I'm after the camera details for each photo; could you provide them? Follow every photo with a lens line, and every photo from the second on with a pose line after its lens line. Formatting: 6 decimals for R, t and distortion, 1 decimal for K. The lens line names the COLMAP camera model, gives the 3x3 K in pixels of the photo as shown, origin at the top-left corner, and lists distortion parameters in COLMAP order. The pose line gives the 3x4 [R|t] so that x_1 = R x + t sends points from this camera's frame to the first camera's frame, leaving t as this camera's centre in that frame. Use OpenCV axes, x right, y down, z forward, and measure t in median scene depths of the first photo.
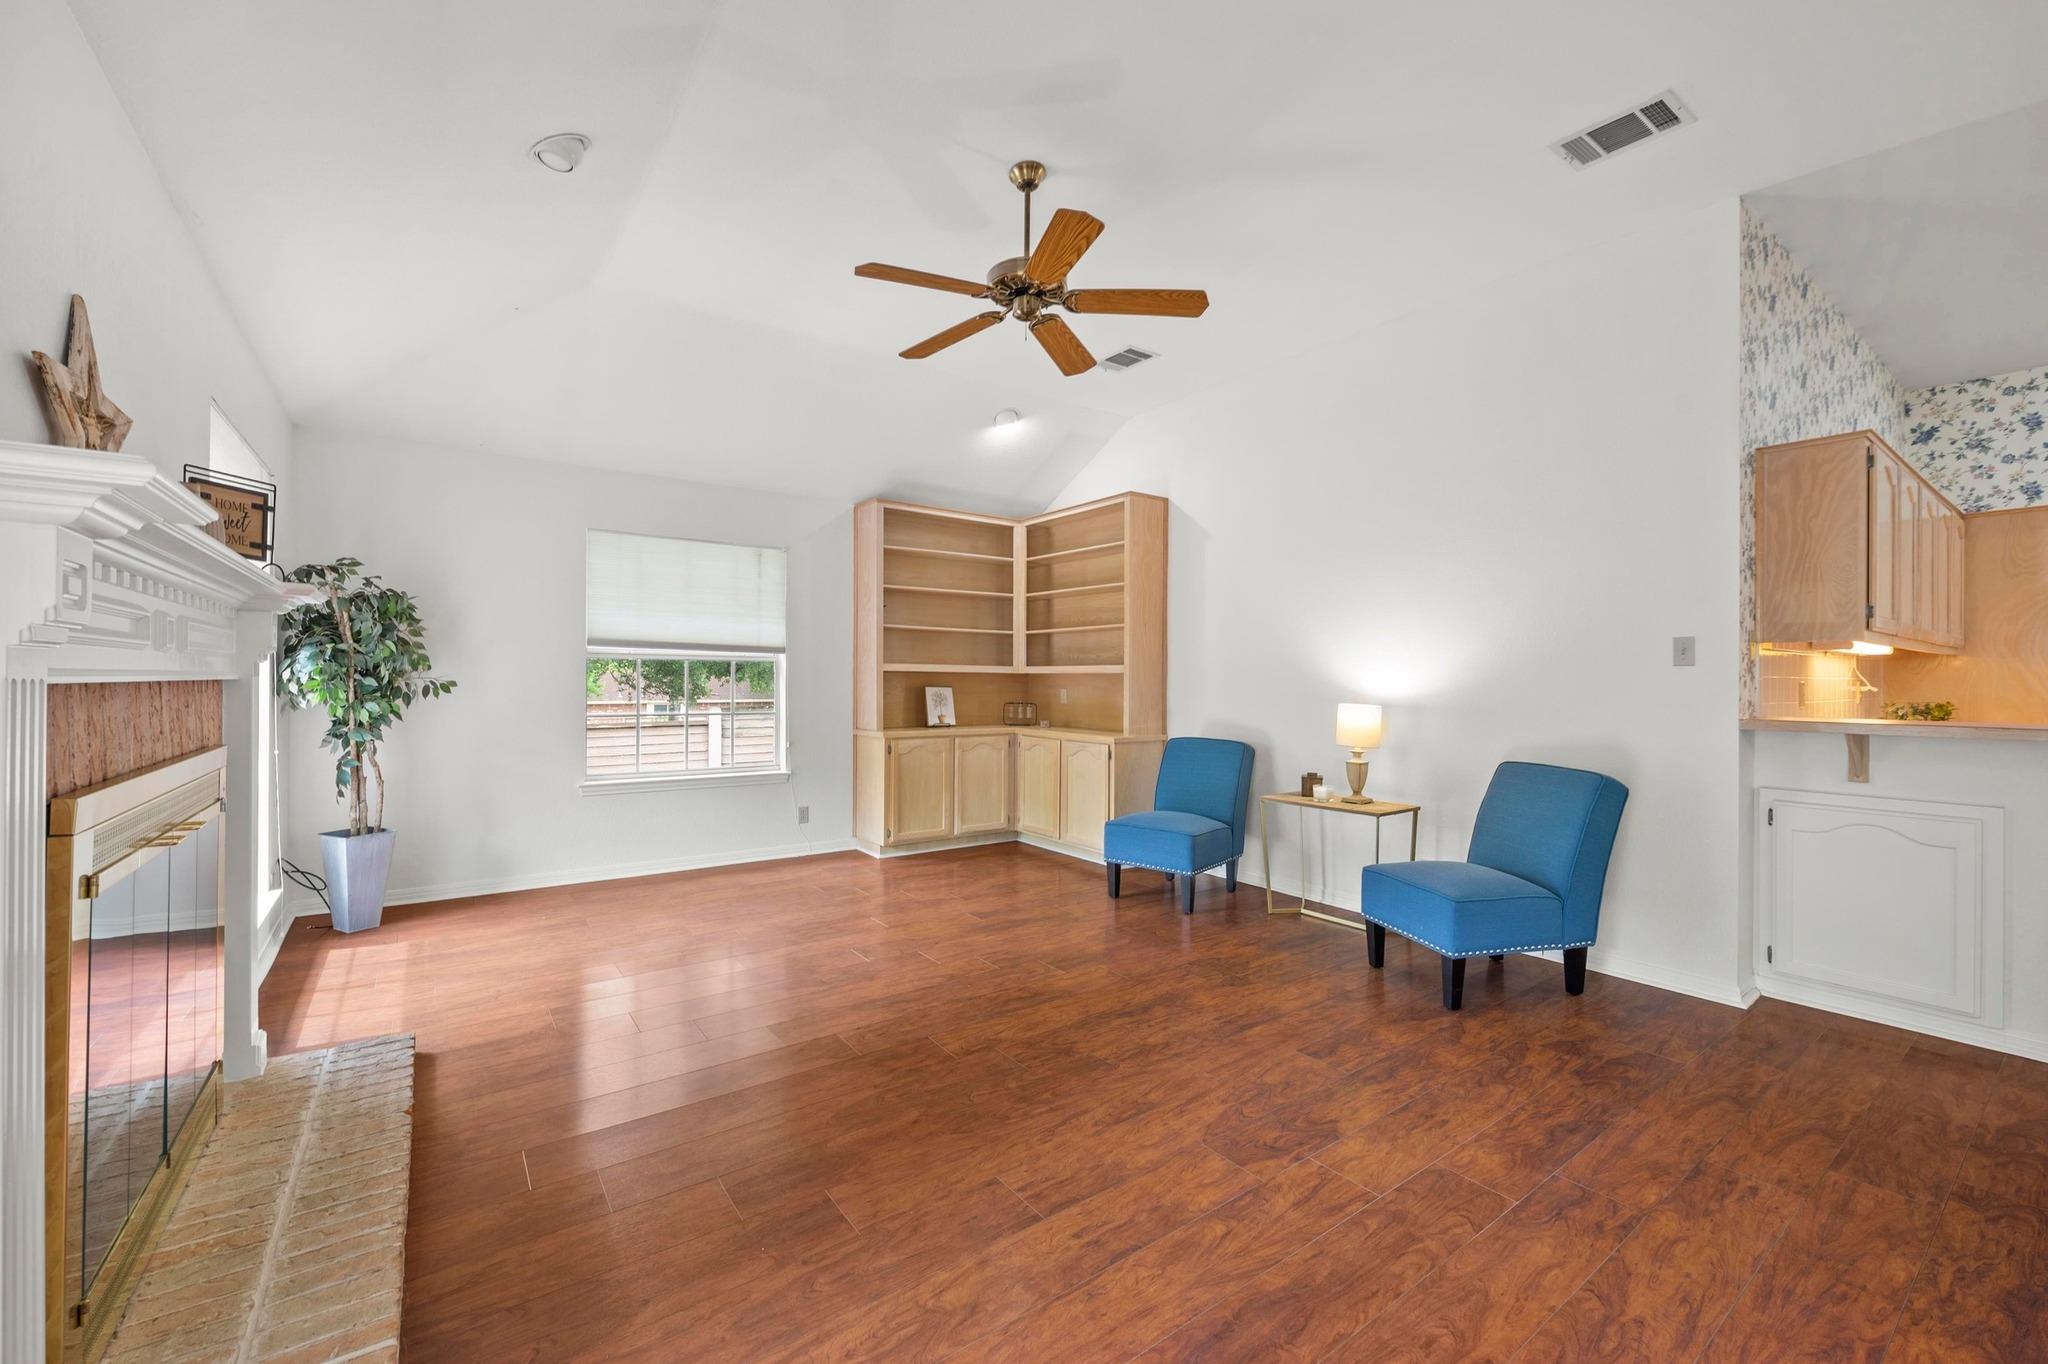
lens RADIAL K [[817.5, 0, 1011.9], [0, 817.5, 678.4], [0, 0, 1]] dist [-0.008004, 0.001100]
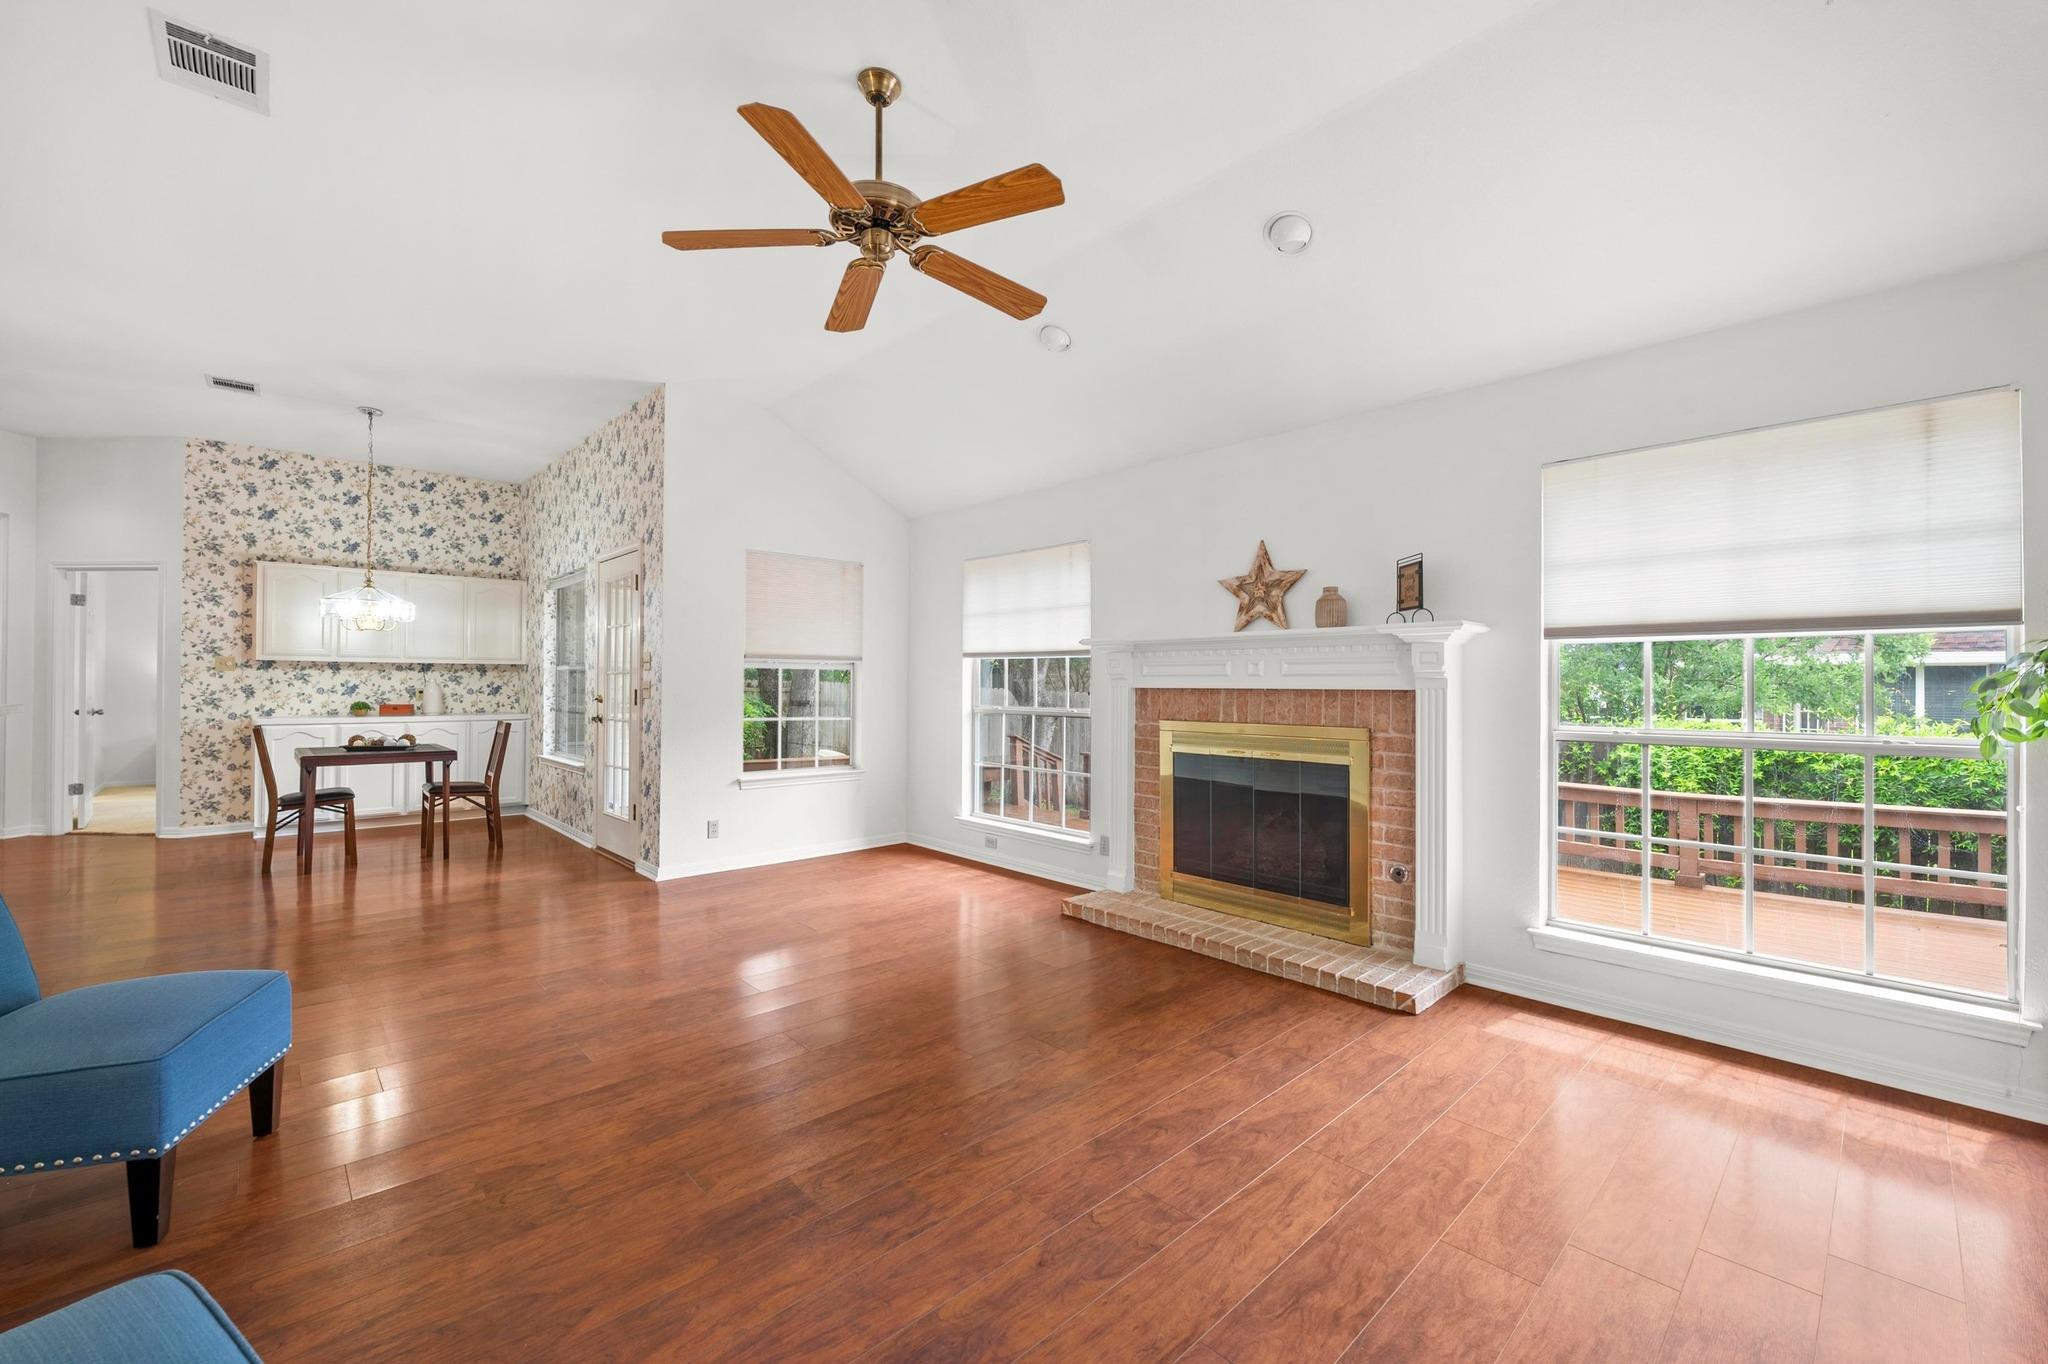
lens RADIAL K [[817.5, 0, 1020.1], [0, 817.5, 681.6], [0, 0, 1]] dist [-0.008004, 0.001100]
pose [[-0.990801, -0.013306, -0.134668, -0.013943], [-0.012823, 0.999908, -0.004449, 0.000646], [0.134715, -0.002681, -0.990881, 1.334358]]
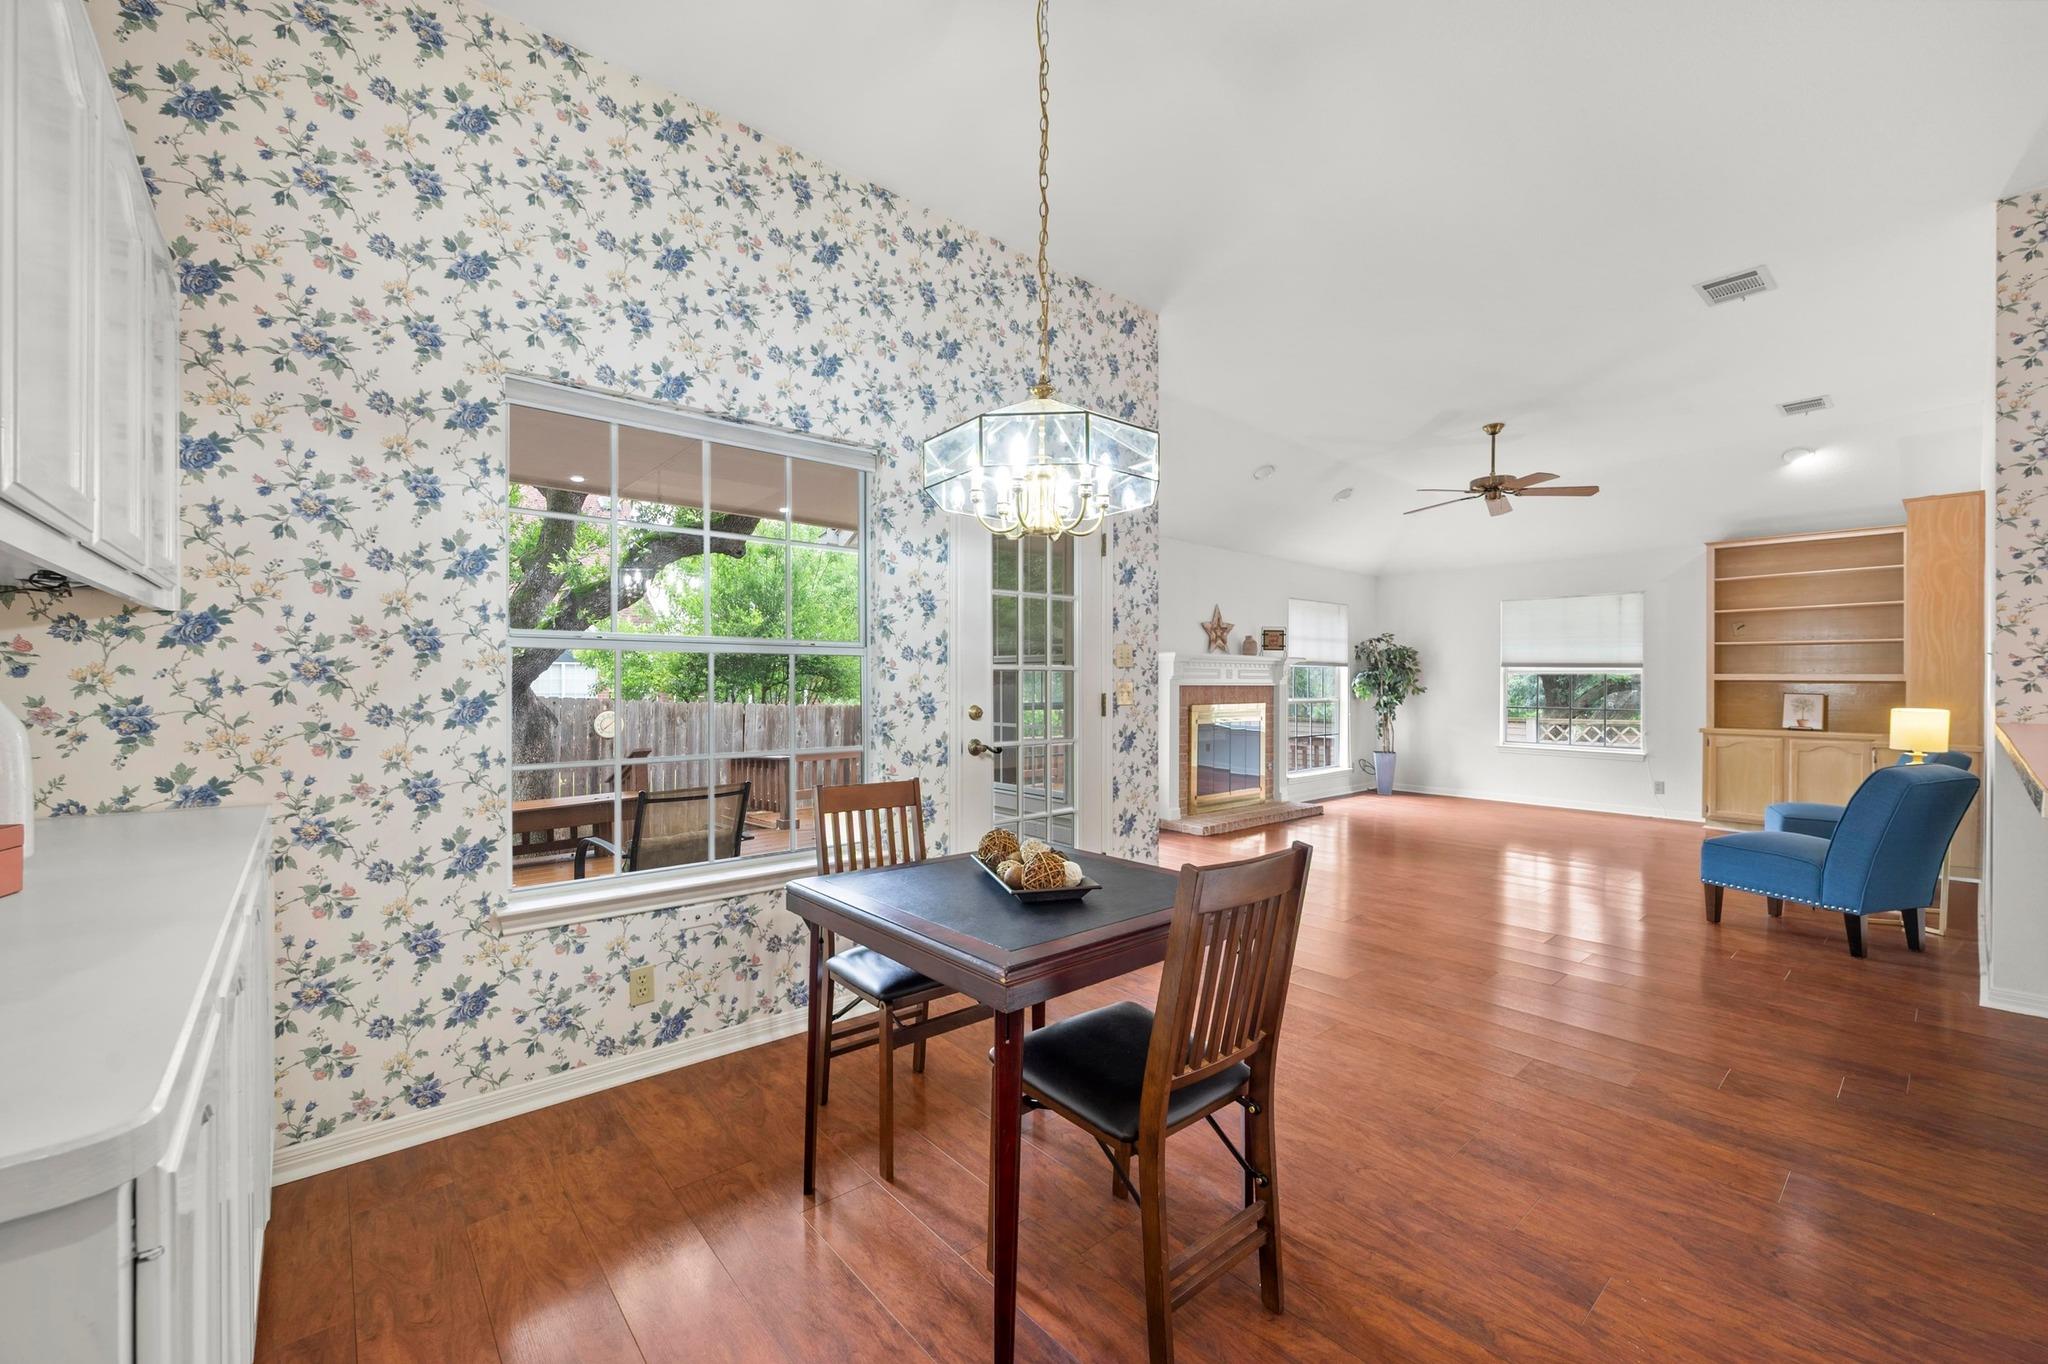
lens RADIAL K [[817.5, 0, 1019.6], [0, 817.5, 684.9], [0, 0, 1]] dist [-0.008004, 0.001100]
pose [[0.089102, -0.004342, -0.996013, 1.346739], [-0.002809, 0.999985, -0.004610, 0.009842], [0.996019, 0.003208, 0.089088, -0.223679]]
